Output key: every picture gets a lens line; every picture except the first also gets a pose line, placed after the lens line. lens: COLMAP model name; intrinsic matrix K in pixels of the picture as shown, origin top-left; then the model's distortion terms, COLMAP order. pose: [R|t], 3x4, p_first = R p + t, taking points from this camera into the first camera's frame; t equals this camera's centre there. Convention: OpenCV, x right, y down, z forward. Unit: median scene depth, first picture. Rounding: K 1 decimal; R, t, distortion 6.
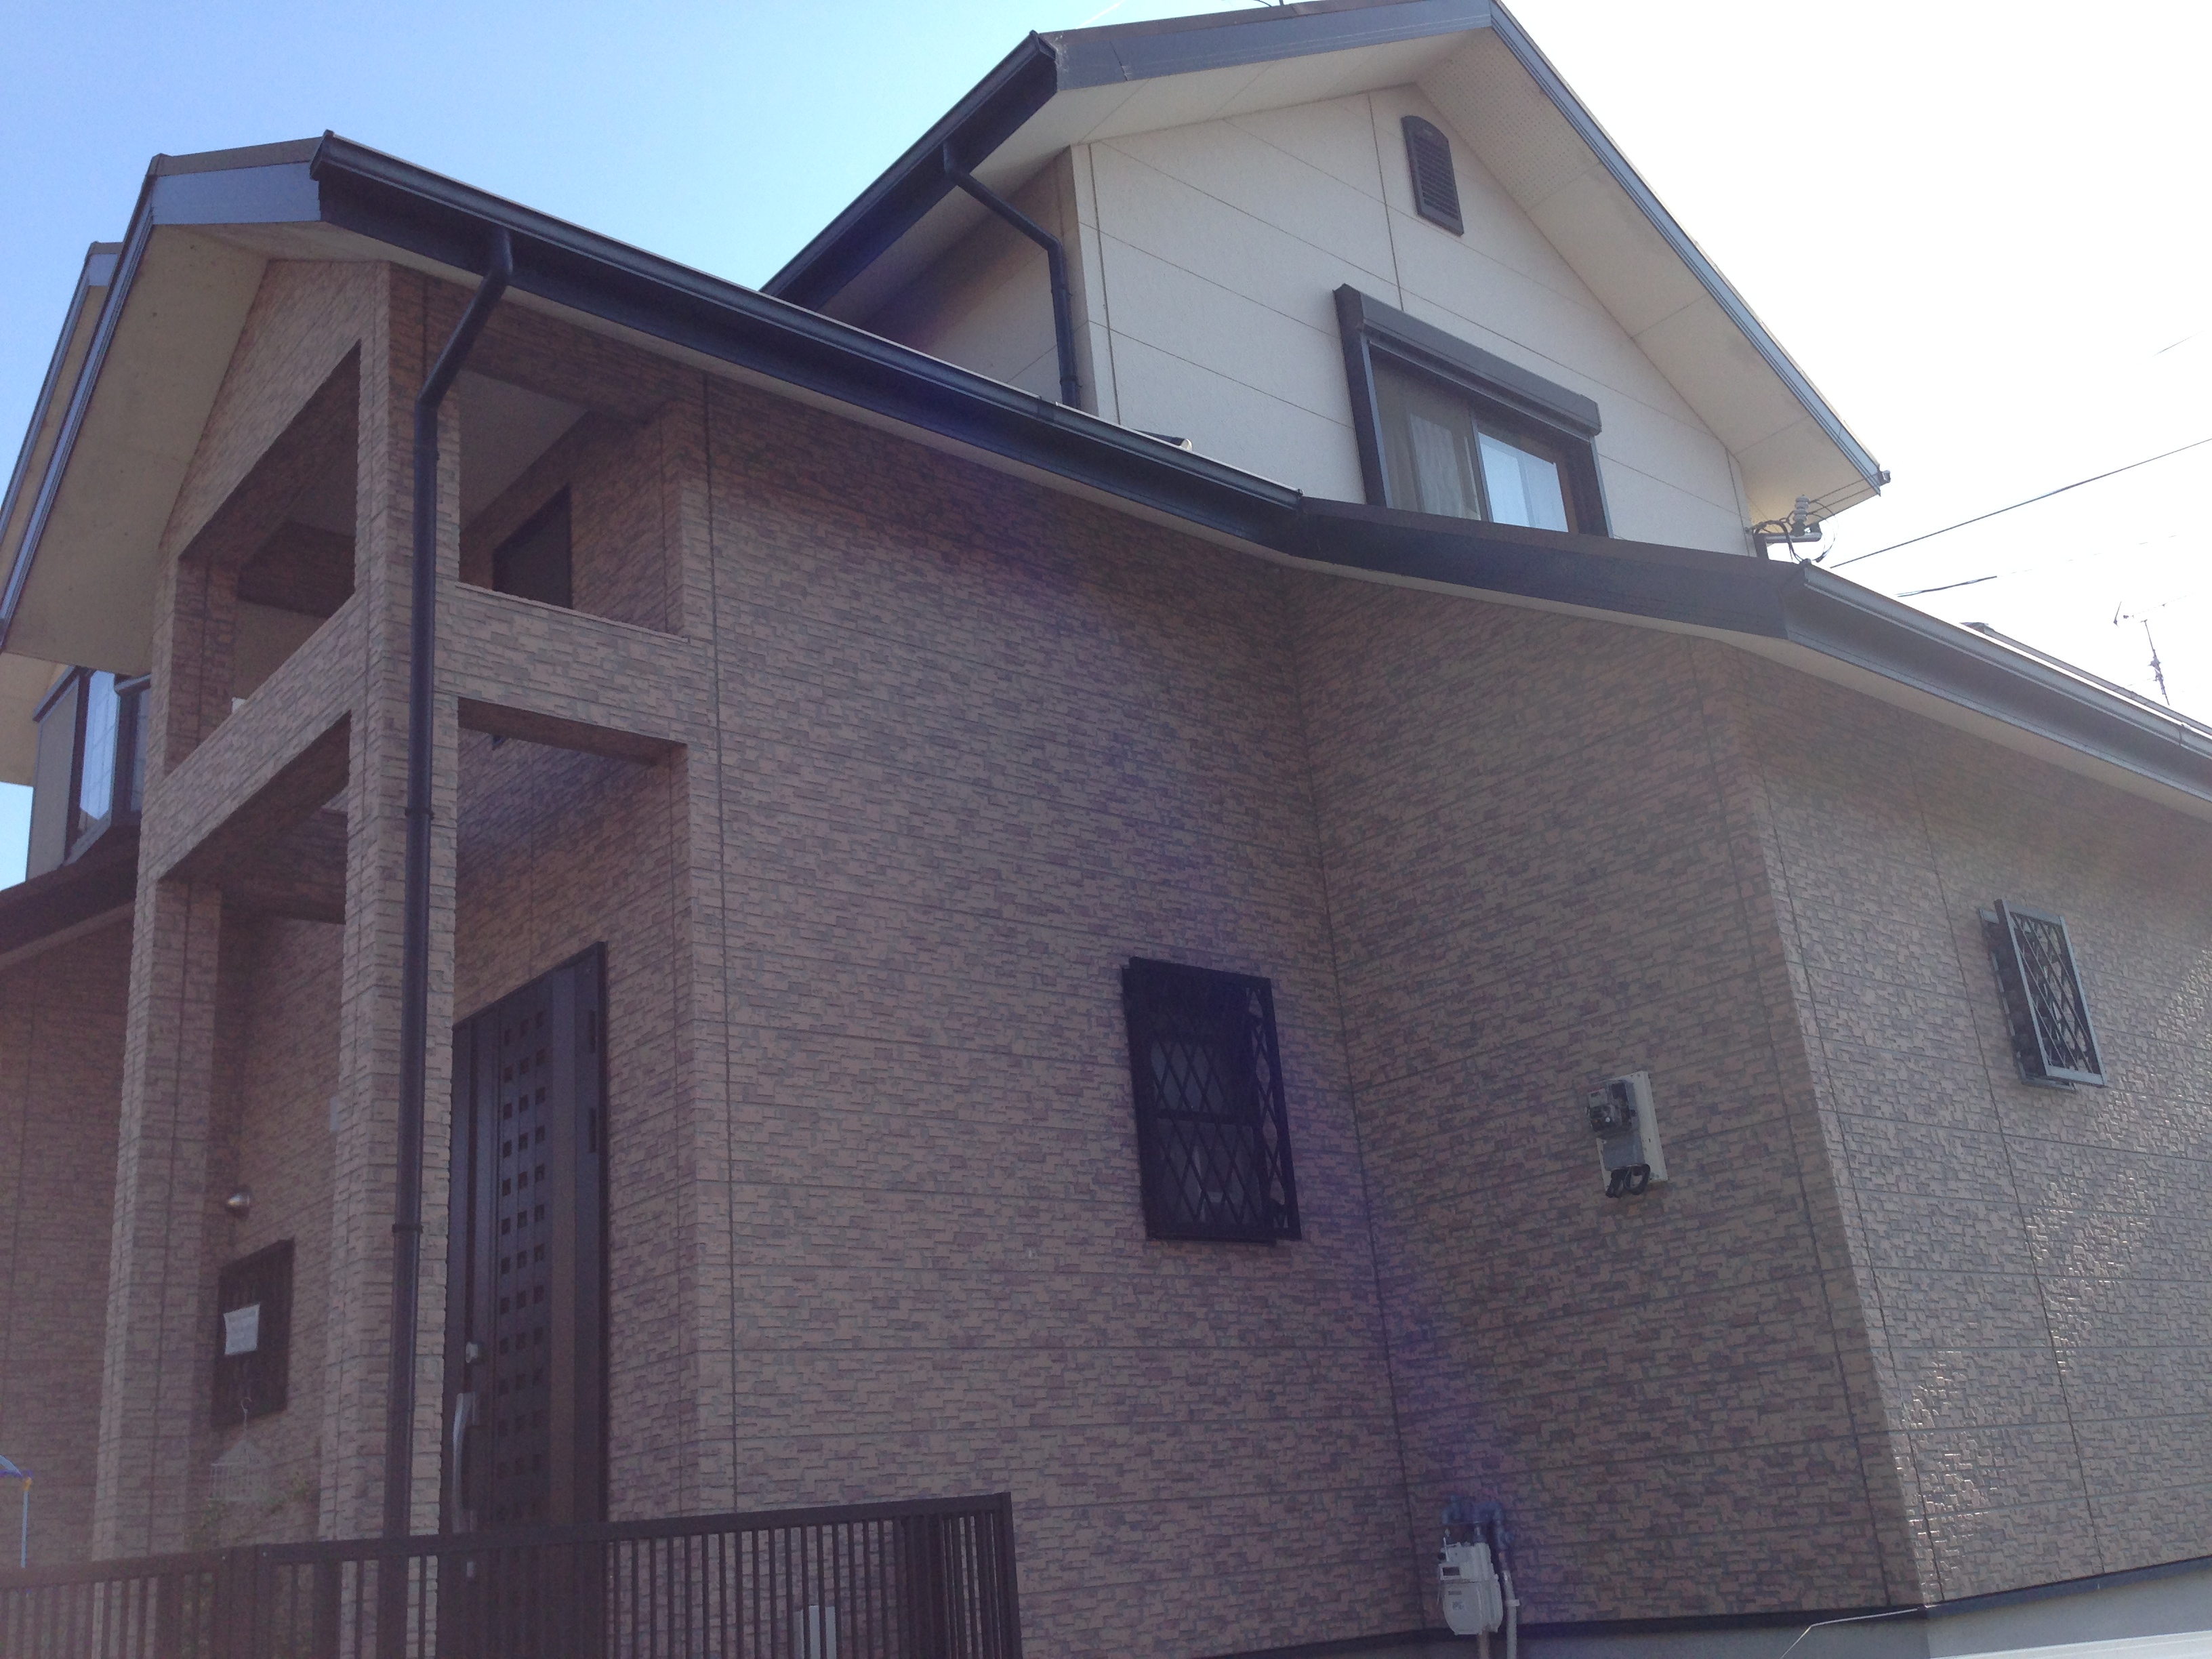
lens RADIAL K [[2058.5, 0, 1094.8], [0, 2058.5, 846.7], [0, 0, 1]] dist [0.018010, 0.000000]
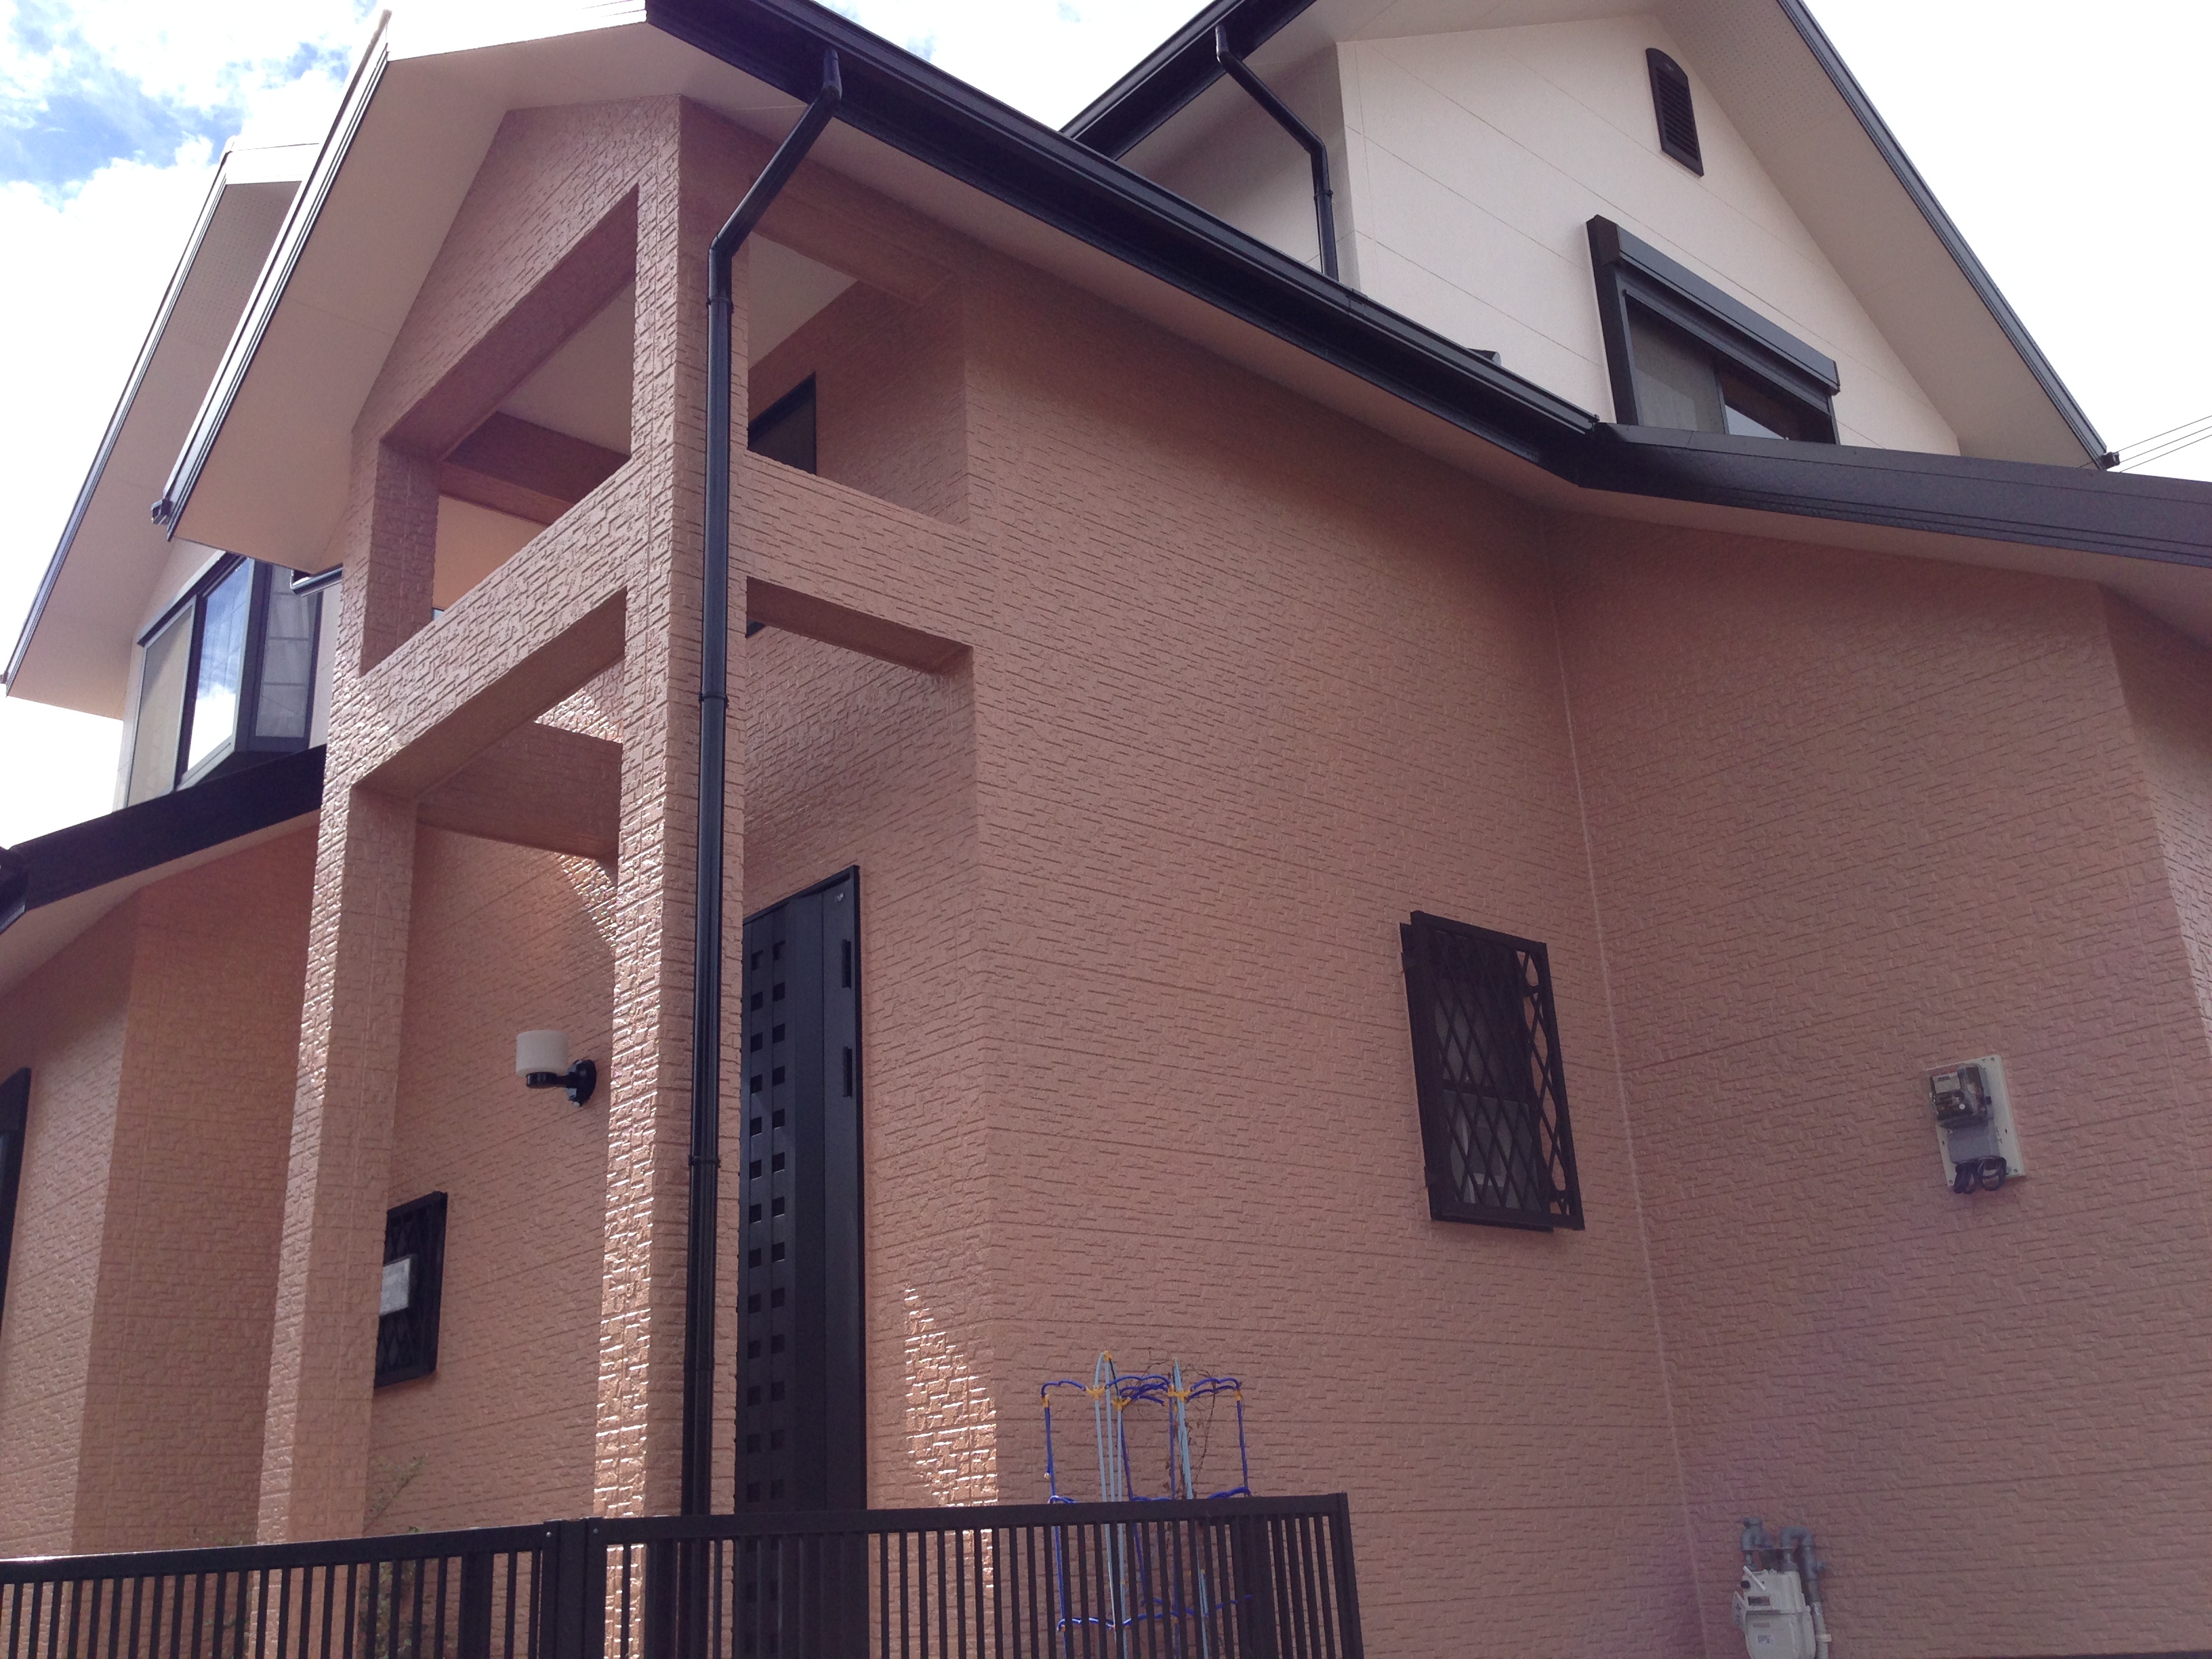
lens RADIAL K [[2058.5, 0, 1114.5], [0, 2058.5, 820.3], [0, 0, 1]] dist [0.018010, 0.000000]
pose [[0.999220, 0.039406, 0.002719, -0.132161], [-0.039361, 0.999110, -0.015151, 0.036422], [-0.003313, 0.015032, 0.999882, 0.095776]]
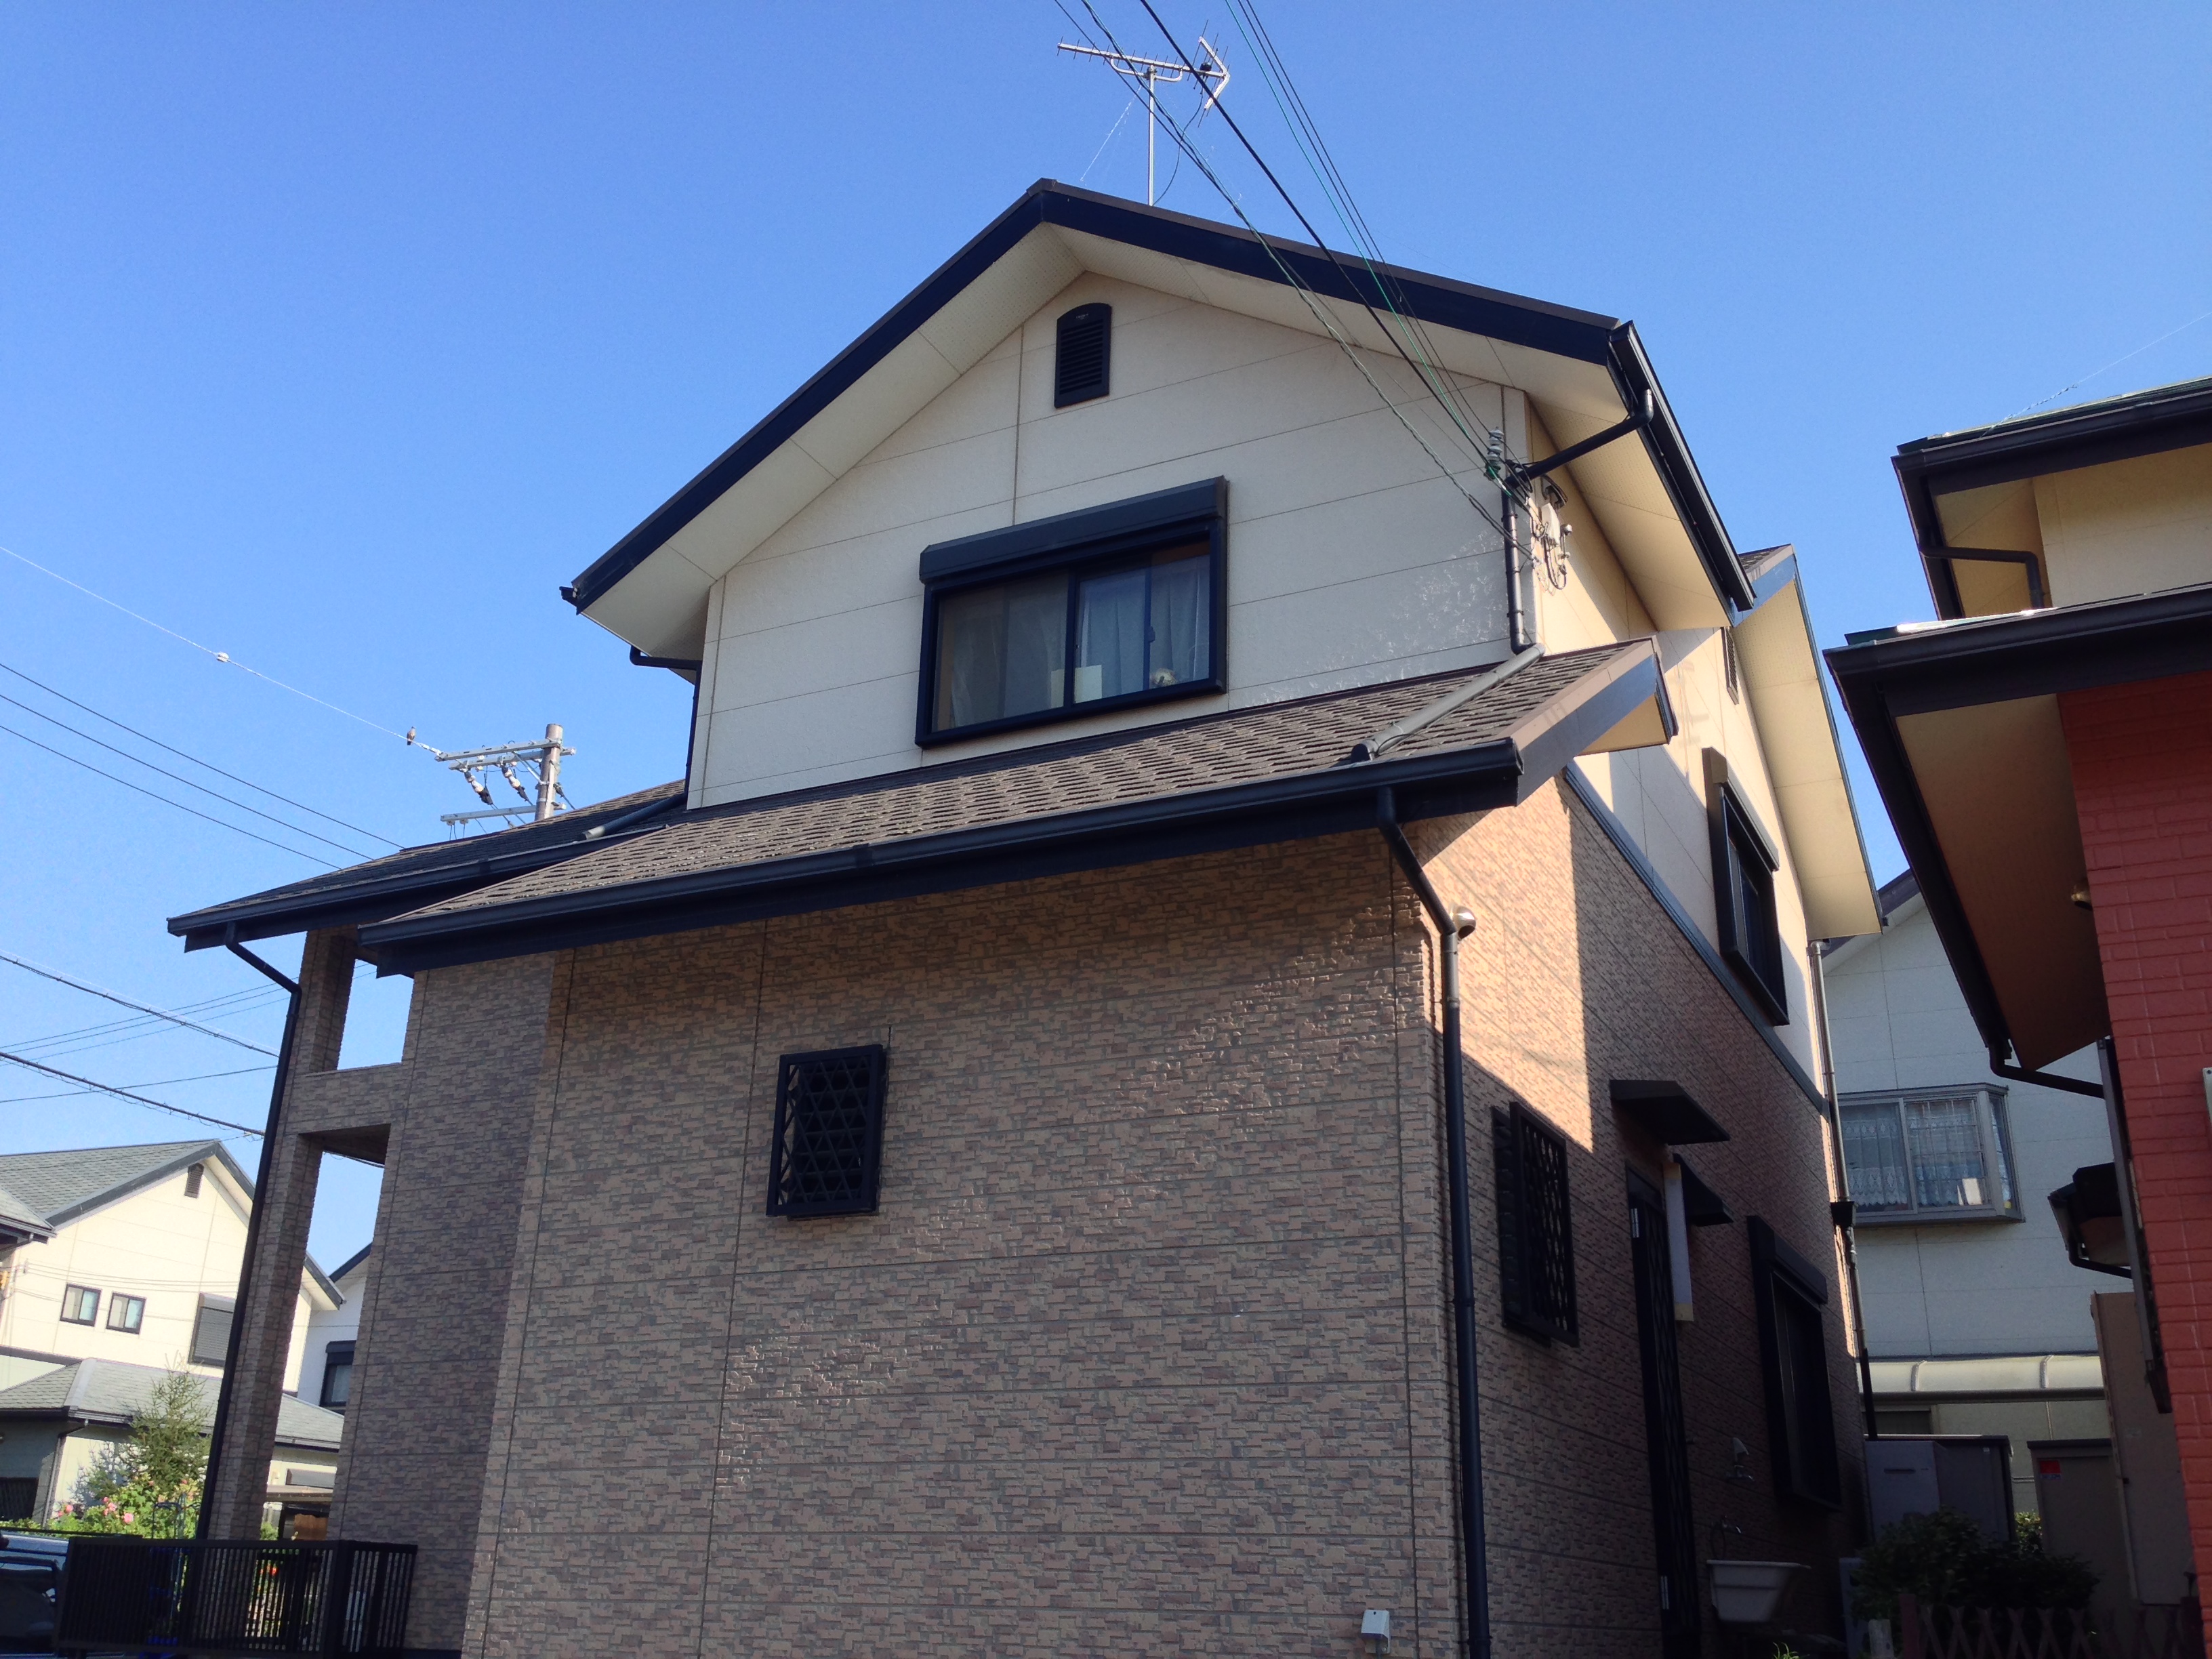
lens RADIAL K [[2058.5, 0, 1100.6], [0, 2058.5, 818.6], [0, 0, 1]] dist [0.018010, 0.000000]
pose [[0.381075, -0.248149, -0.890620, 1.727949], [0.251436, 0.954816, -0.158452, 0.140056], [0.889697, -0.163552, 0.426250, 0.795770]]
